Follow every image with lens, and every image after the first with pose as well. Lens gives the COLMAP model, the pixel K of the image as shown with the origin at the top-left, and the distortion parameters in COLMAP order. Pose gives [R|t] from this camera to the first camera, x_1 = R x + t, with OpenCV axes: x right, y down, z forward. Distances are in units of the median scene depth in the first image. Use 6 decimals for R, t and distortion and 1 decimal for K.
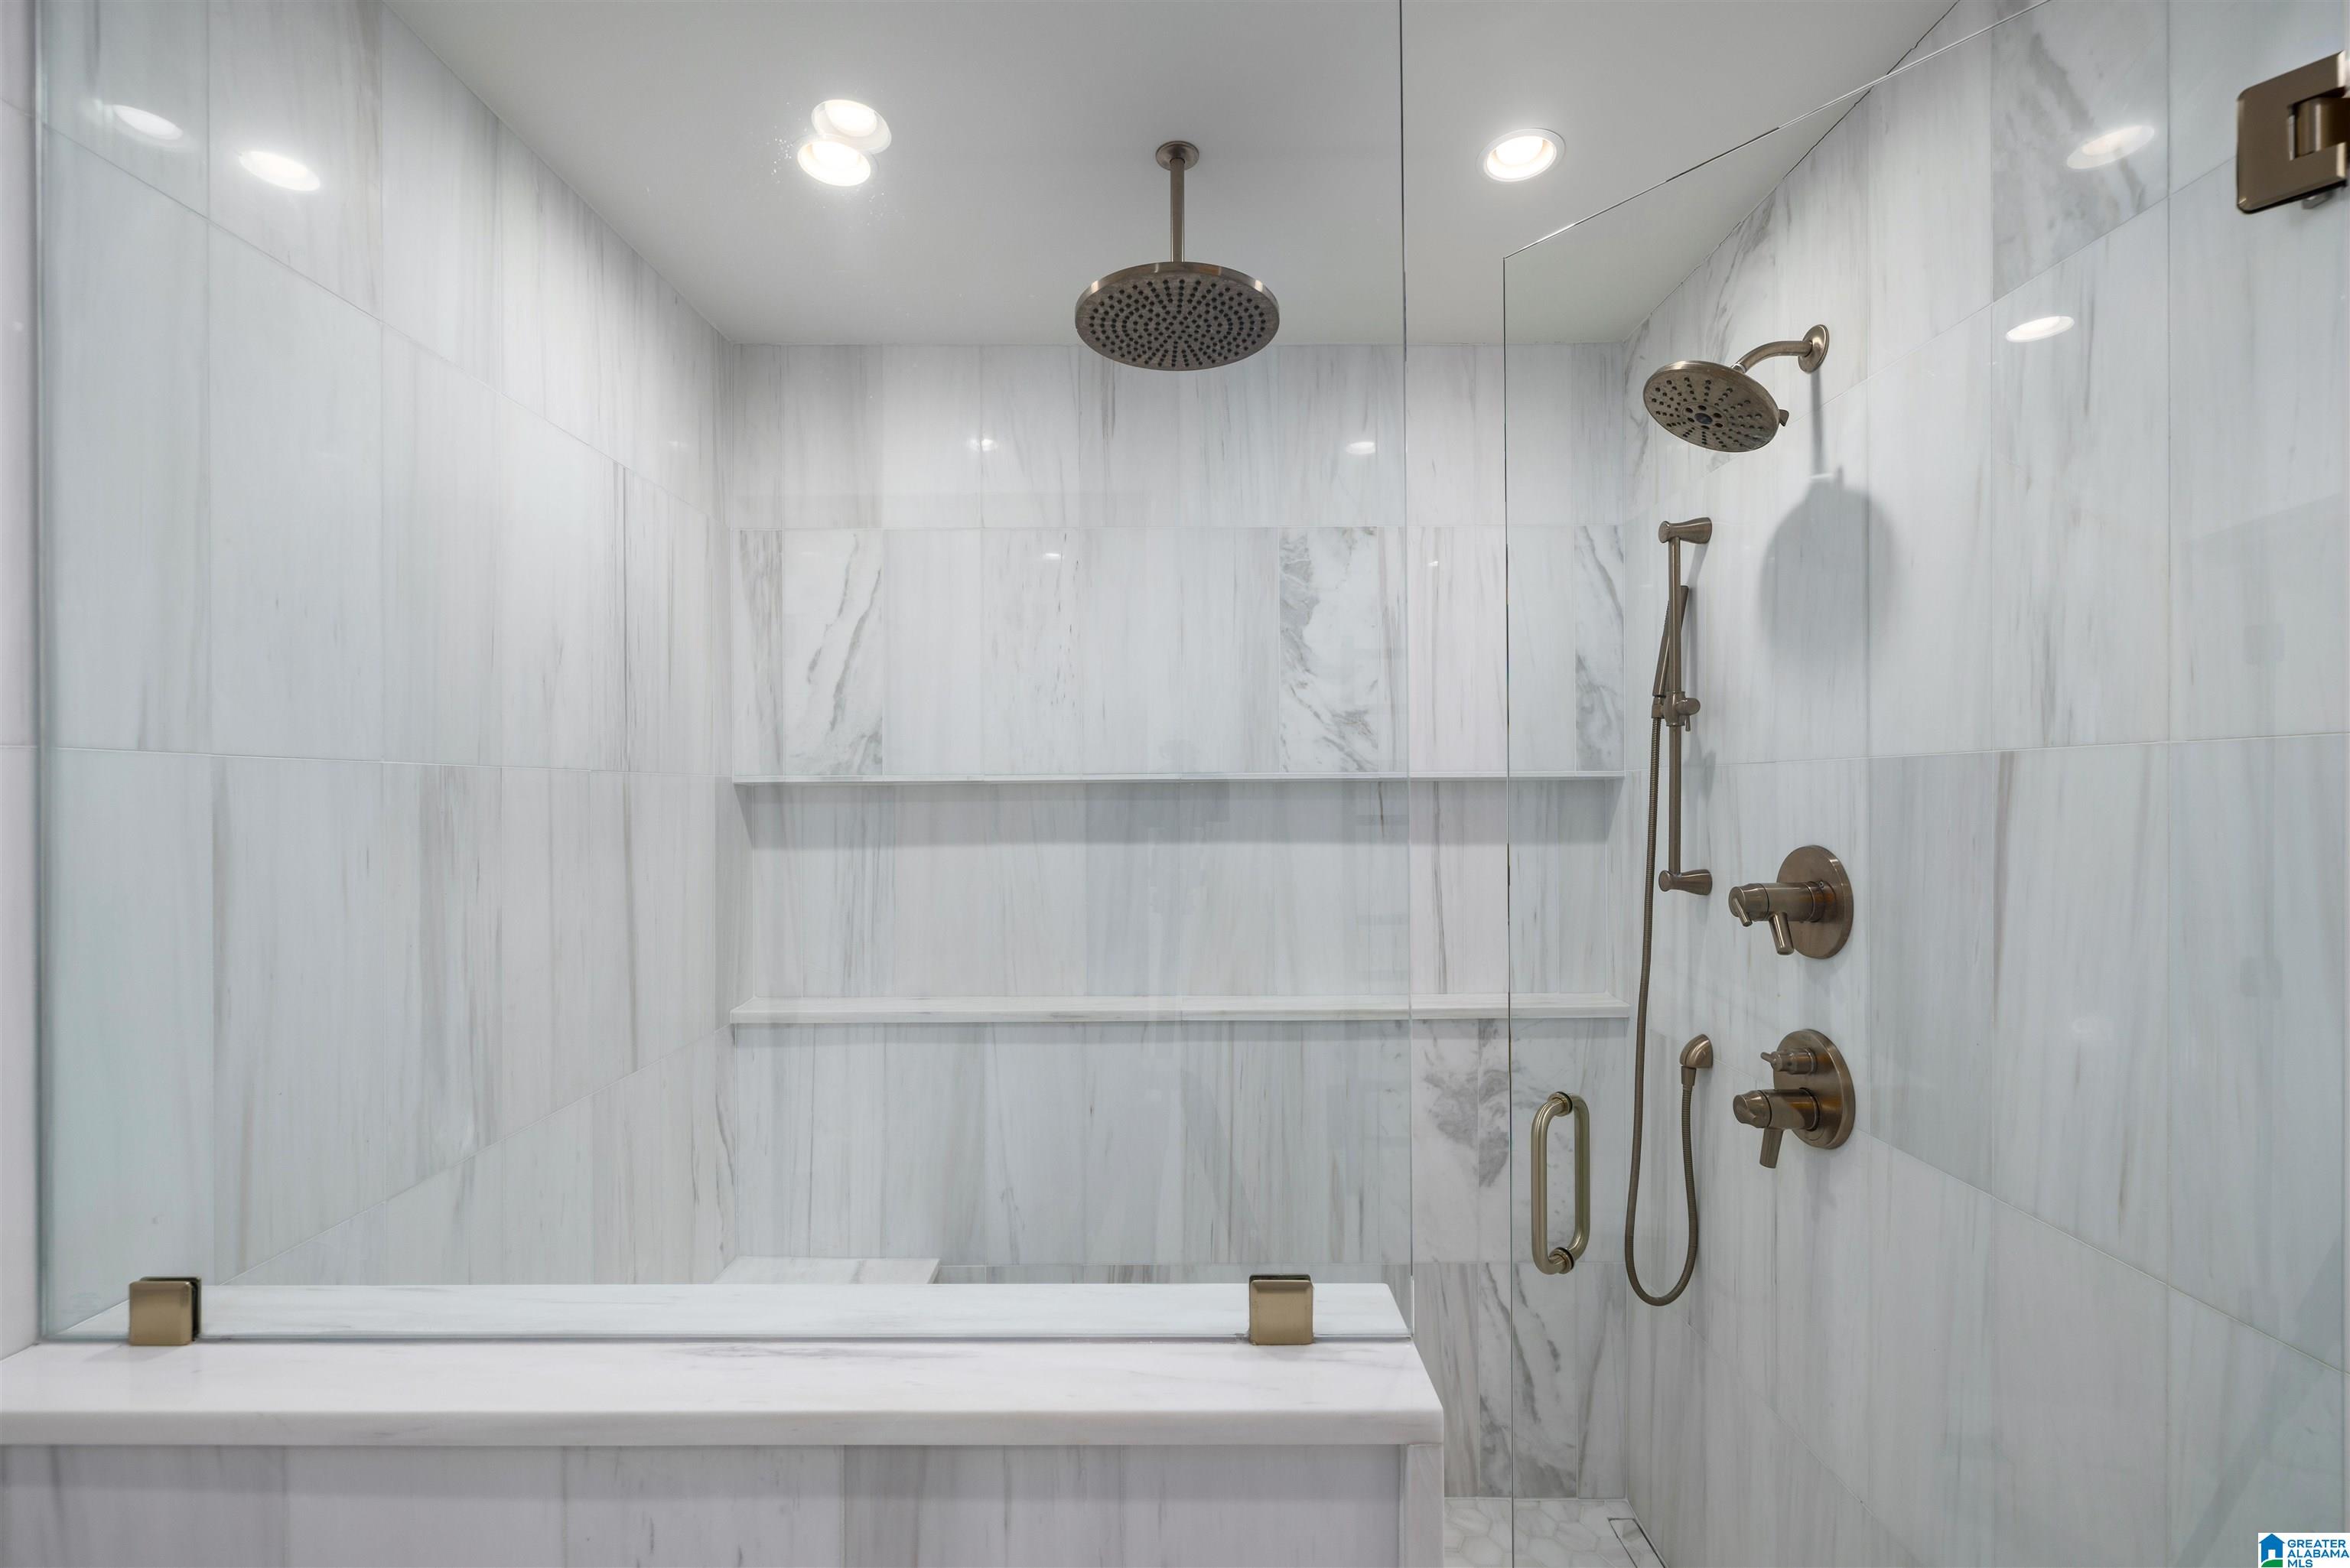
lens RADIAL K [[998.7, 0, 1172.9], [0, 998.7, 794.1], [0, 0, 1]] dist [-0.004555, 0.000102]
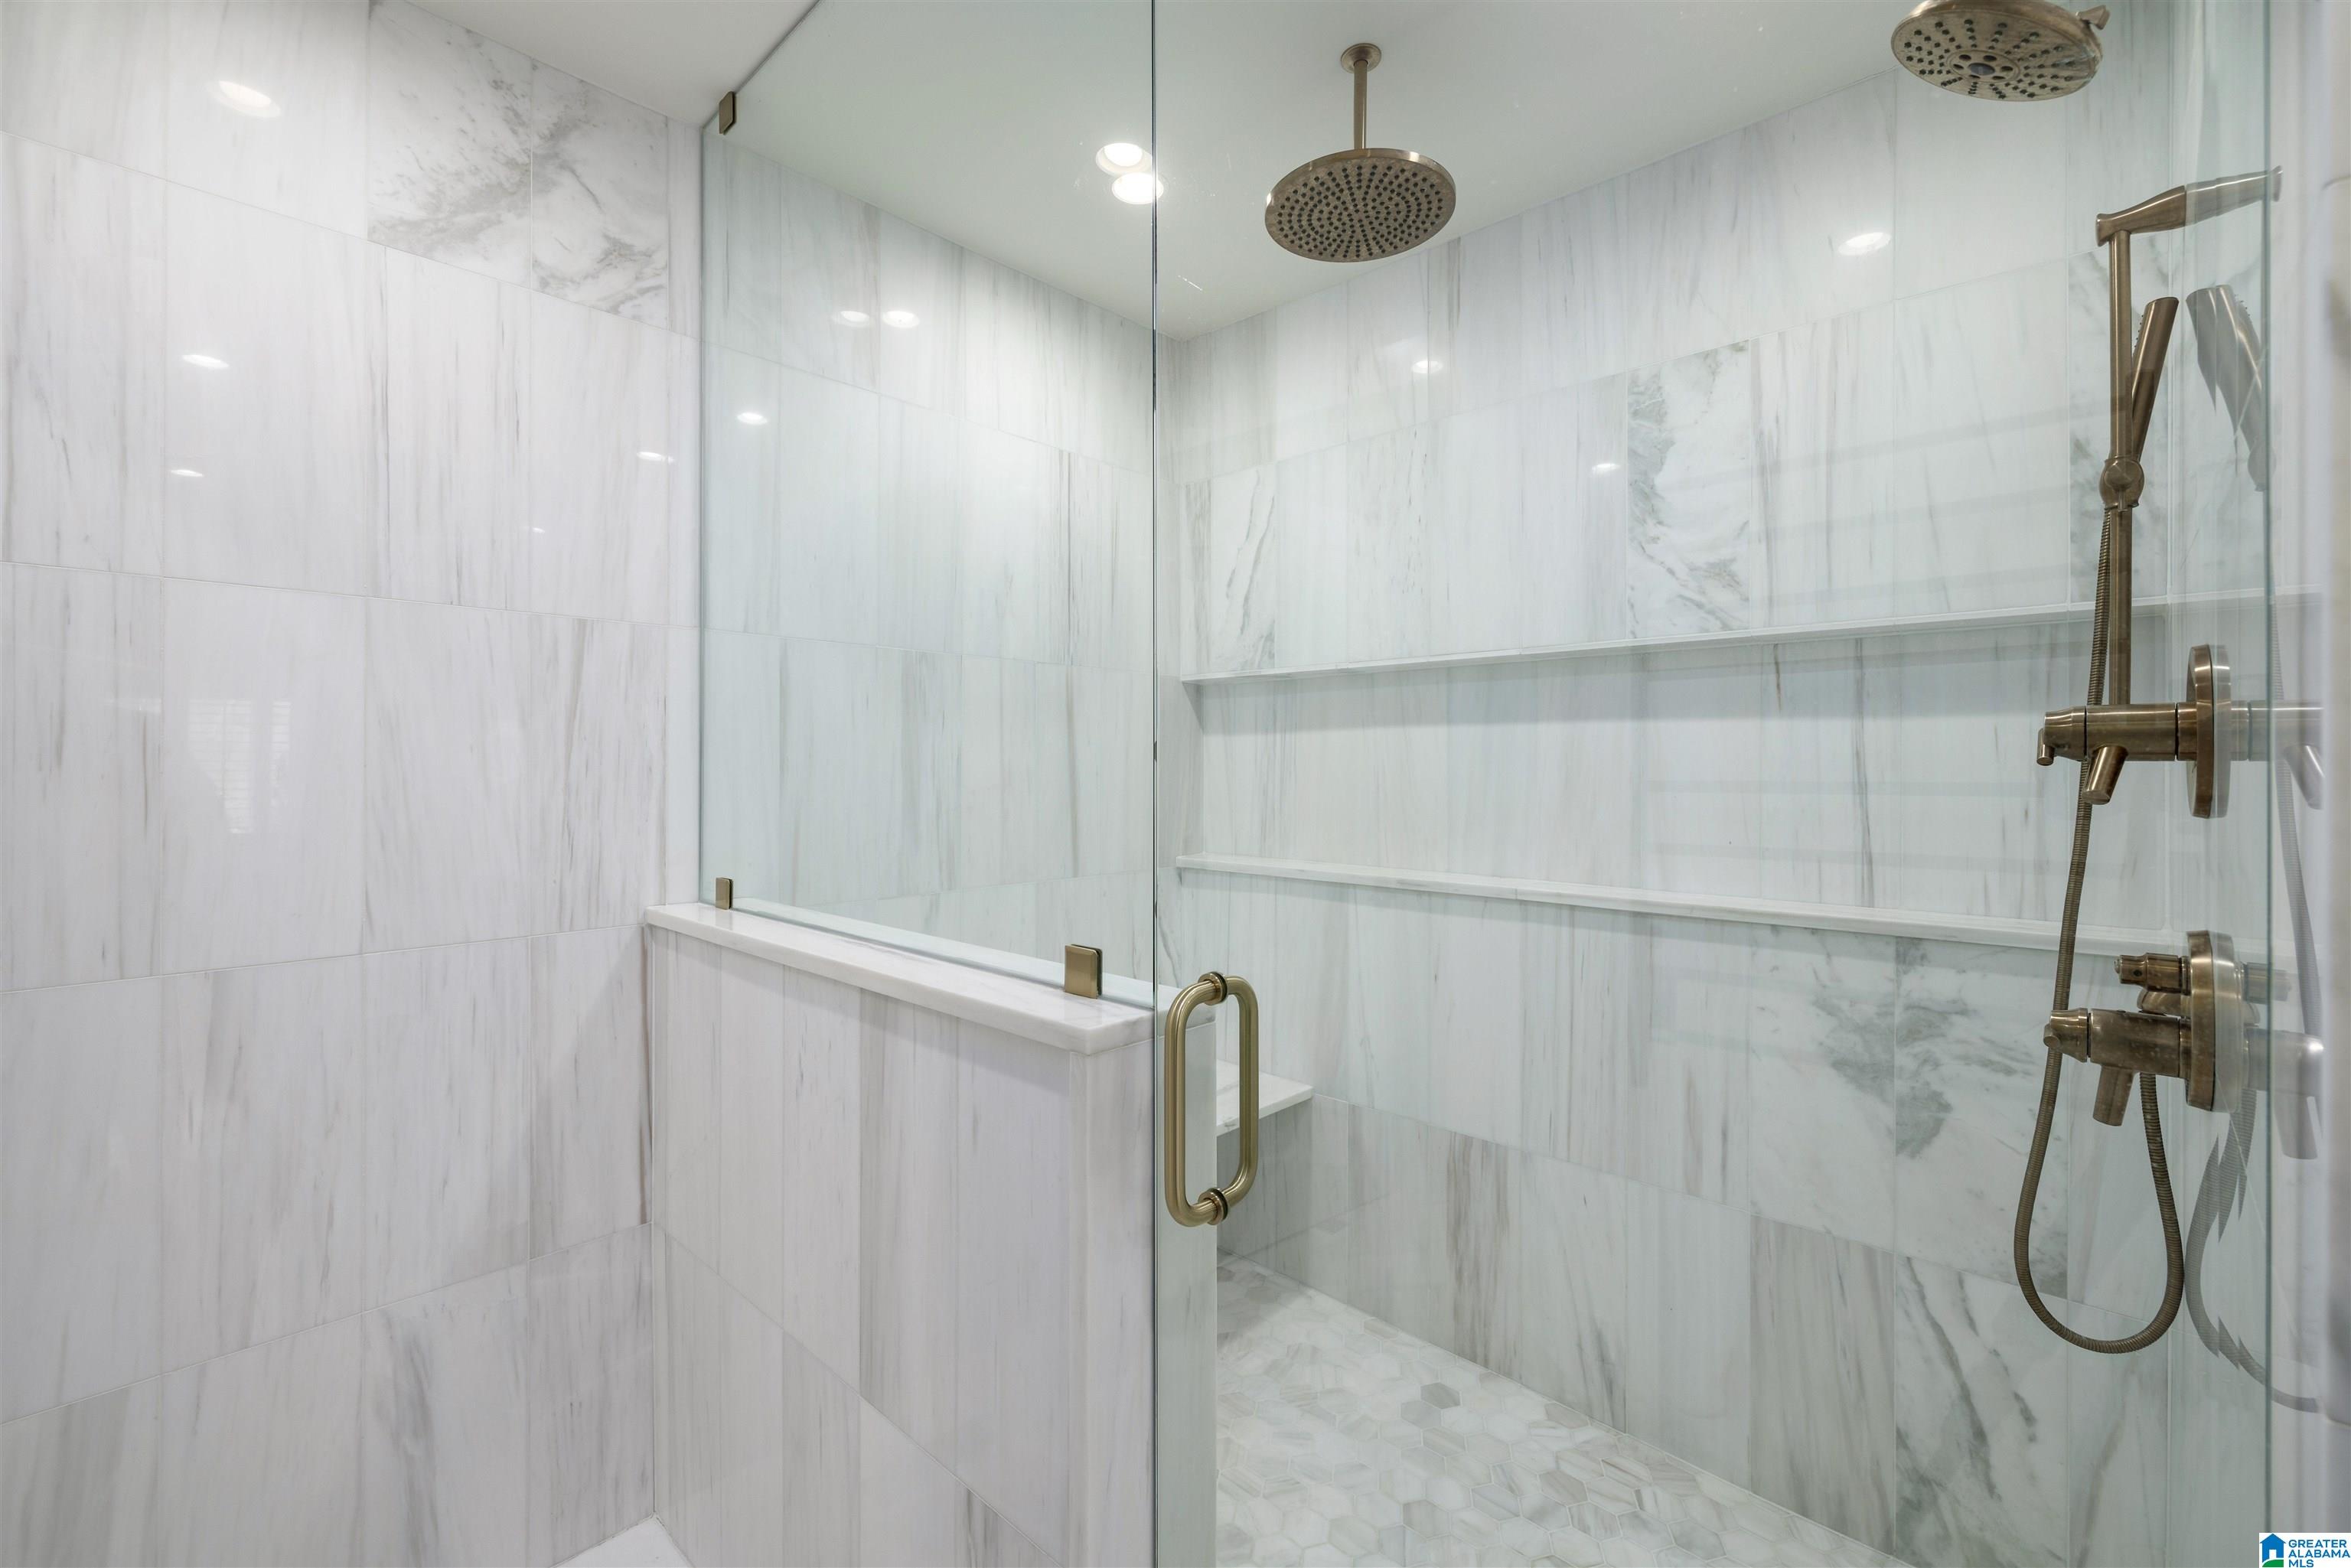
lens RADIAL K [[1005.2, 0, 1167.4], [0, 1005.2, 765.7], [0, 0, 1]] dist [-0.000256, 0.000164]
pose [[0.722507, 0.004247, -0.691351, 0.439659], [-0.006475, 0.999979, -0.000623, 0.097253], [0.691334, 0.004926, 0.722519, 0.045455]]
